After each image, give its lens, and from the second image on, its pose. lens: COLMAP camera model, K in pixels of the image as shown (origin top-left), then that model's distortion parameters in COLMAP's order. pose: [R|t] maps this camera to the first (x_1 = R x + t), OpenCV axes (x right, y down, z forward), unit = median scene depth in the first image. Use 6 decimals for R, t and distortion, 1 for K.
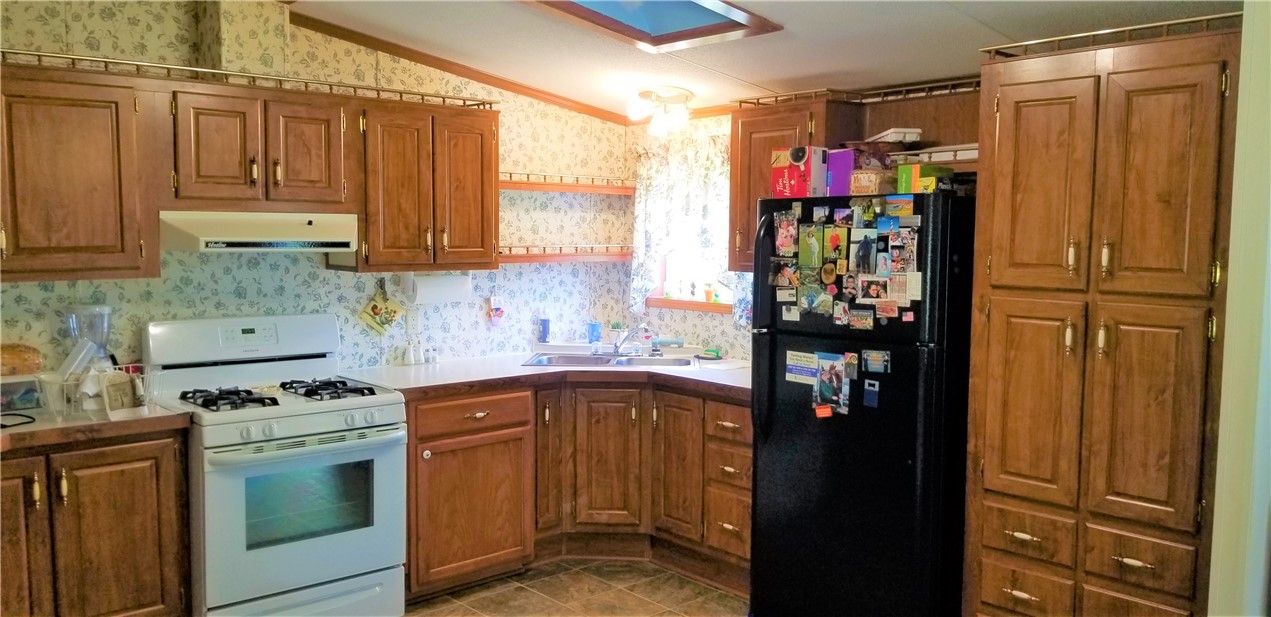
lens RADIAL K [[978.9, 0, 610.8], [0, 978.9, 310.4], [0, 0, 1]] dist [0.055273, -0.151329]
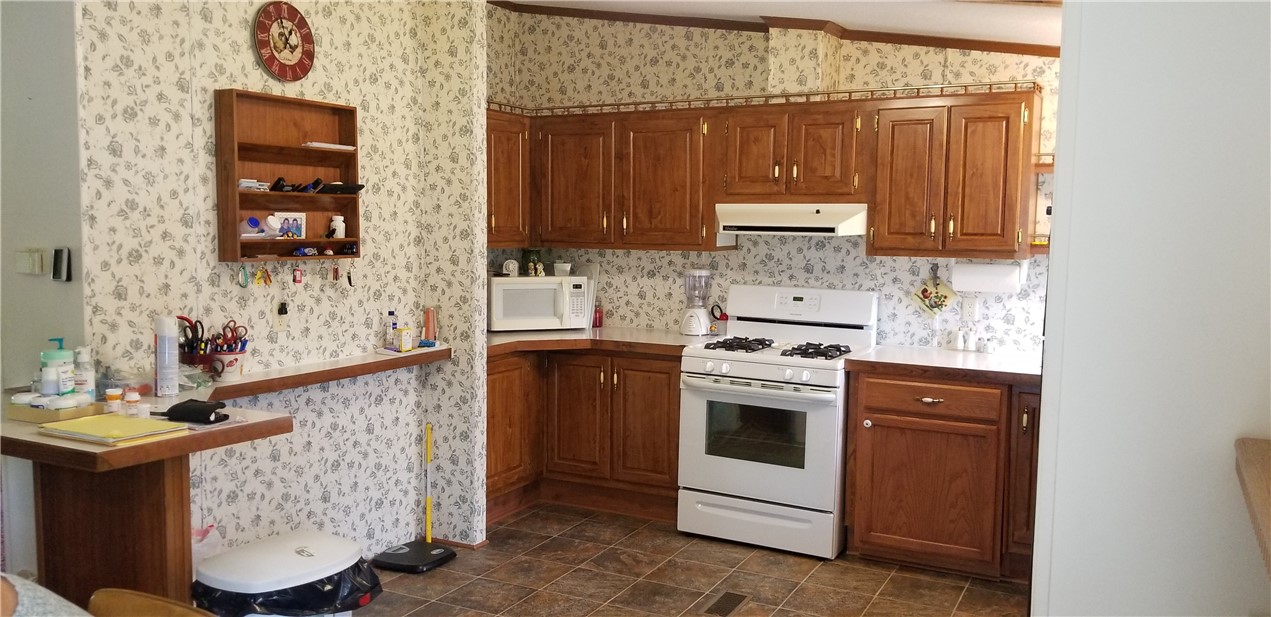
lens RADIAL K [[978.9, 0, 610.8], [0, 978.9, 310.4], [0, 0, 1]] dist [0.055273, -0.151329]
pose [[0.334451, 0.083915, -0.938670, 0.695961], [-0.085535, 0.994620, 0.058440, -0.016298], [0.938524, 0.060744, 0.339829, 0.340229]]
